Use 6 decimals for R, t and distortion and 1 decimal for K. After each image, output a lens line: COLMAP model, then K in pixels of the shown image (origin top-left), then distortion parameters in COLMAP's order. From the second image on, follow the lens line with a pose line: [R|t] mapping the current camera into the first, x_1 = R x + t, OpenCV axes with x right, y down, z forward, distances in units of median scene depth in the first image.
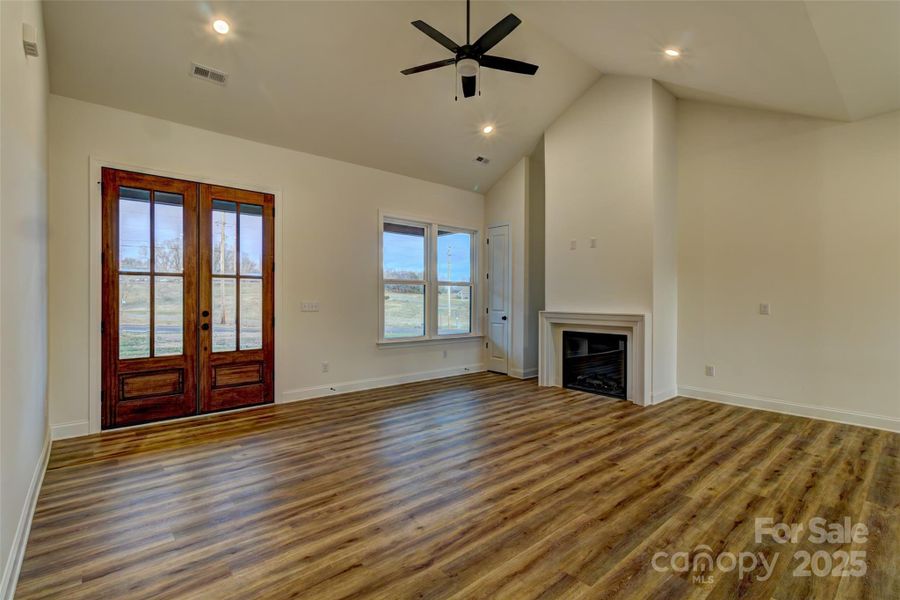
lens RADIAL K [[414.5, 0, 451.8], [0, 414.5, 296.8], [0, 0, 1]] dist [0.002517, 0.000334]
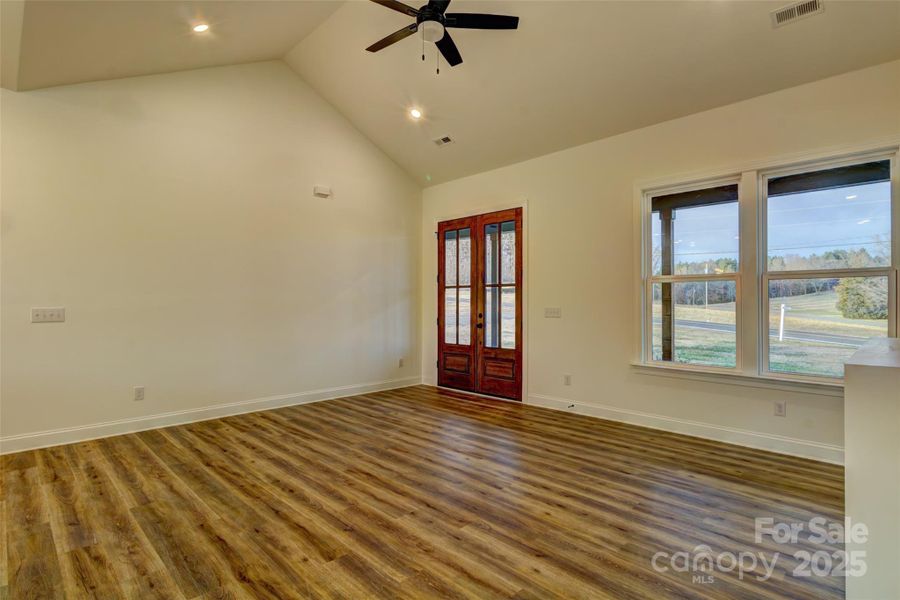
lens RADIAL K [[449.1, 0, 453.1], [0, 449.1, 303.5], [0, 0, 1]] dist [-0.001105, -0.002535]
pose [[0.073802, -0.001702, -0.997271, 0.864474], [-0.000228, 0.999998, -0.001723, 0.005306], [0.997273, 0.000355, 0.073802, 0.890671]]
